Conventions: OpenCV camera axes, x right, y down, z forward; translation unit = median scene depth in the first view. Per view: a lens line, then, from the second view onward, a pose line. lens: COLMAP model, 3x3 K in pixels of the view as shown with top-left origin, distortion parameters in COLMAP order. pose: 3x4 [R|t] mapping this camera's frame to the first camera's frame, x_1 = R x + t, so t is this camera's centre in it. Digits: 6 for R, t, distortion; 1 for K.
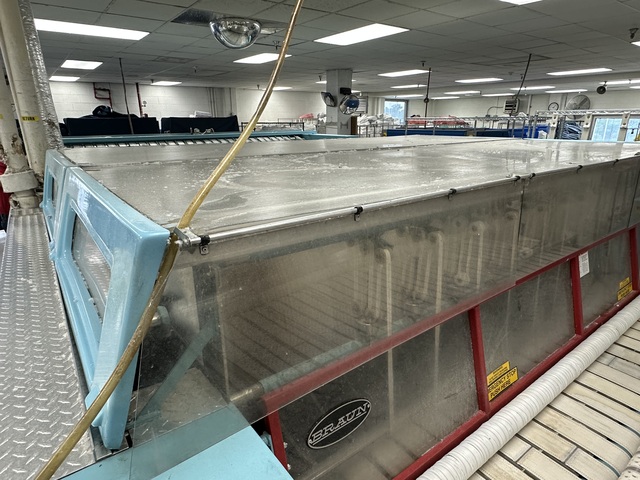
lens RADIAL K [[380.7, 0, 320.0], [0, 380.7, 240.0], [0, 0, 1]] dist [-0.007541, 0.002168]
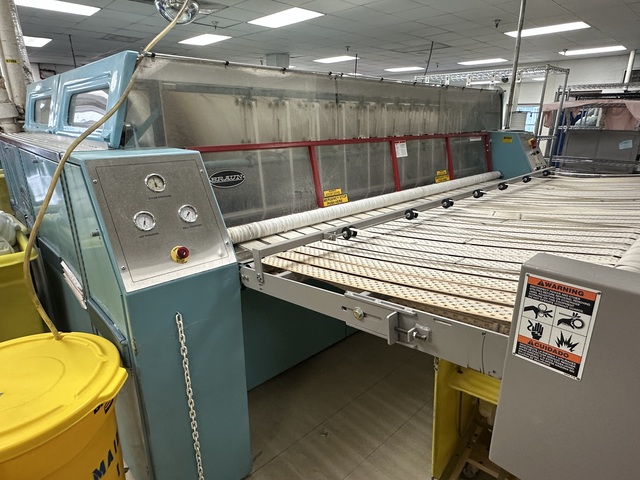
lens RADIAL K [[380.7, 0, 320.0], [0, 380.7, 240.0], [0, 0, 1]] dist [-0.007541, 0.002168]
pose [[0.993369, -0.027865, 0.111540, 0.068014], [0.027470, 0.999610, 0.005081, 0.178133], [-0.111638, -0.001983, 0.993747, -0.231895]]
